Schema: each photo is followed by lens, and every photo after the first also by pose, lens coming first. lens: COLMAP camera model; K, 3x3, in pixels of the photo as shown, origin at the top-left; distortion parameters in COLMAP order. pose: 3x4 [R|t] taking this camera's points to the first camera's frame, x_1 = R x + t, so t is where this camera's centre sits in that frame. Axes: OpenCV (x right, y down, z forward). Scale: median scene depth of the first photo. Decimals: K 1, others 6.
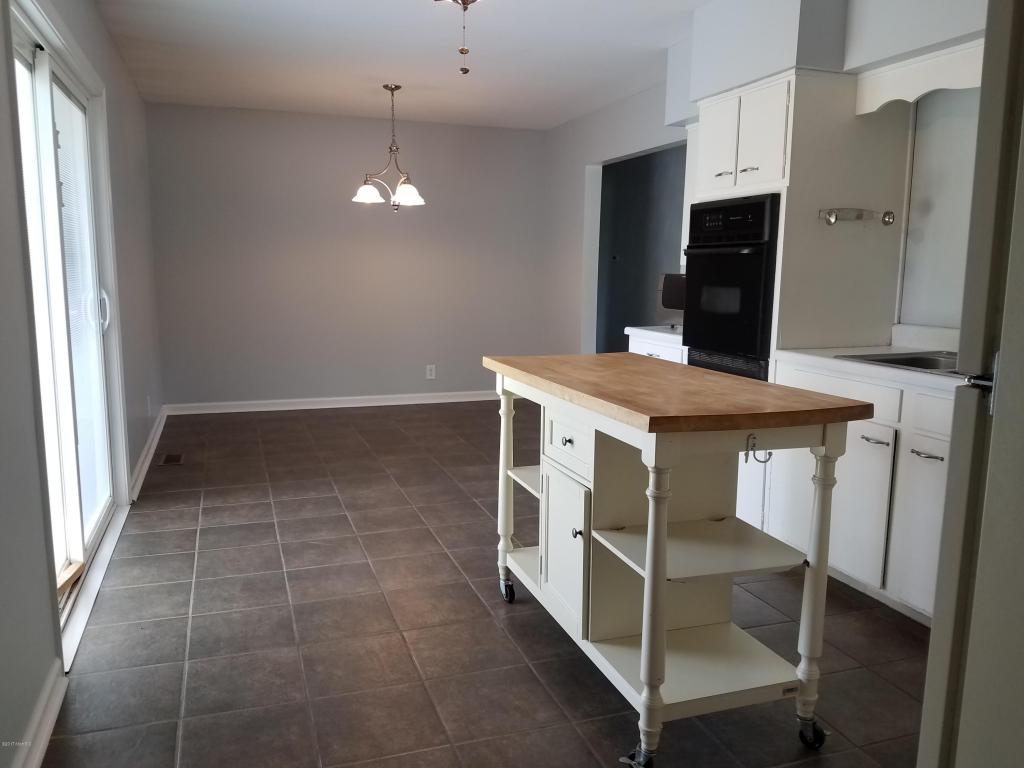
lens RADIAL K [[789.7, 0, 512.0], [0, 789.7, 384.0], [0, 0, 1]] dist [0.136029, -0.318902]
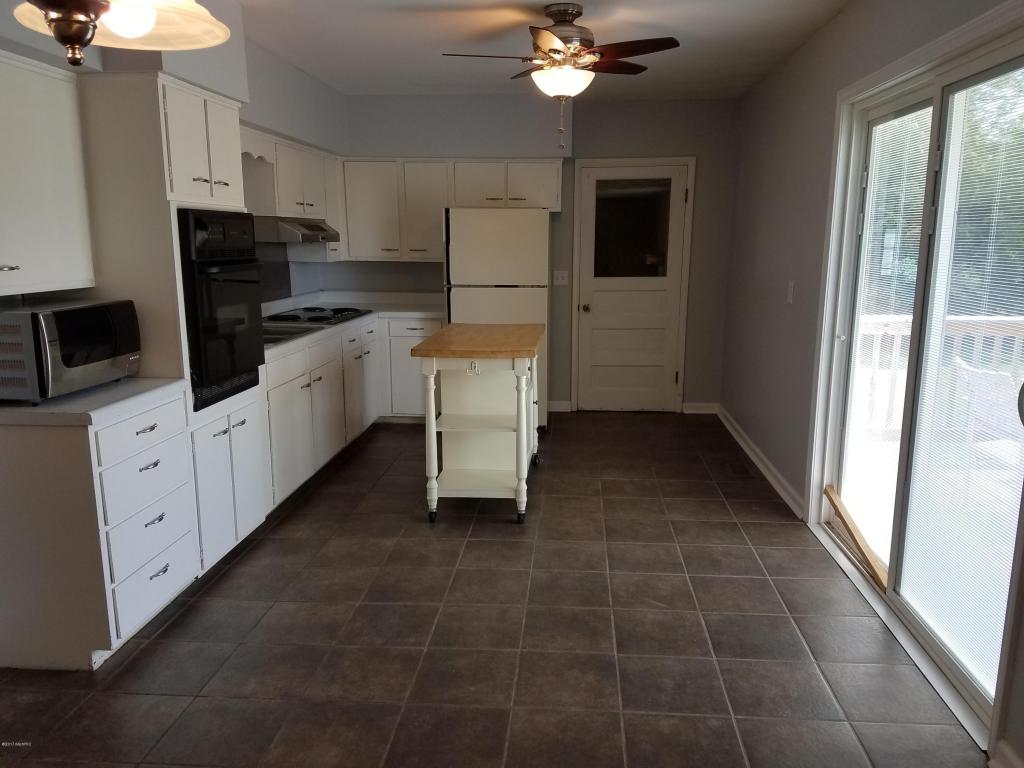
lens RADIAL K [[789.7, 0, 512.0], [0, 789.7, 384.0], [0, 0, 1]] dist [0.136029, -0.318902]
pose [[-0.913075, -0.089113, 0.397935, -0.371019], [0.048790, 0.944949, 0.323560, -0.286185], [-0.404862, 0.314850, -0.858462, 1.516739]]
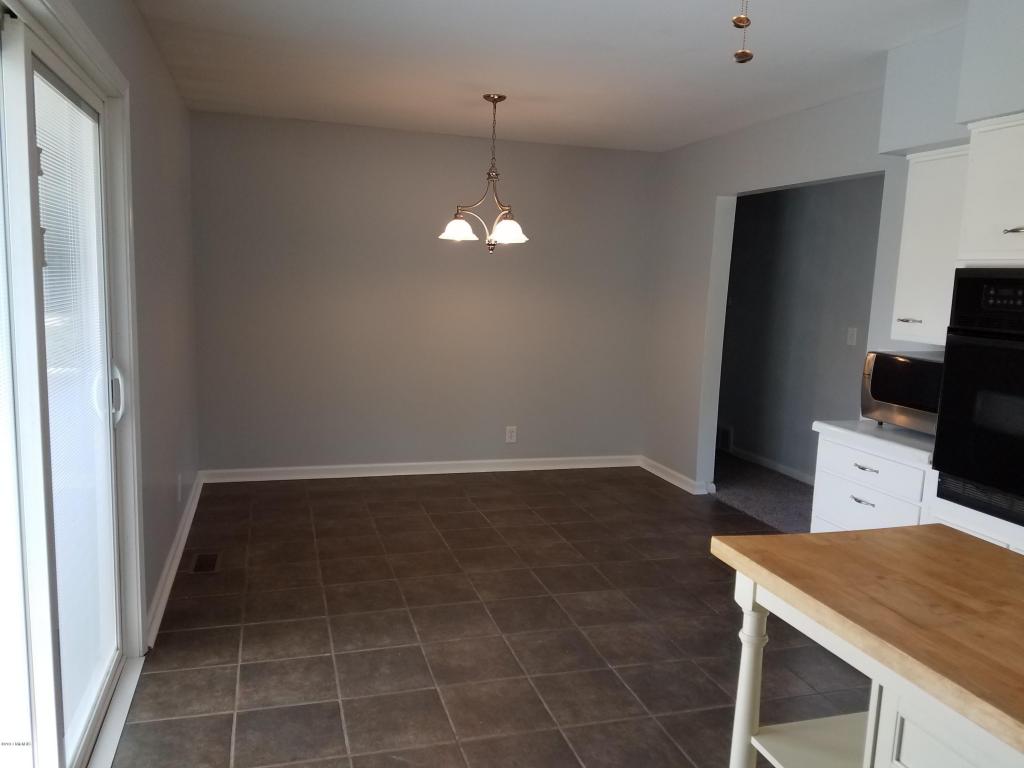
lens RADIAL K [[786.2, 0, 512.0], [0, 786.2, 384.0], [0, 0, 1]] dist [0.090246, -0.205998]
pose [[0.998539, 0.030136, -0.044842, -0.113820], [-0.030867, 0.999400, -0.015687, -0.096255], [0.044342, 0.017049, 0.998871, 0.281024]]
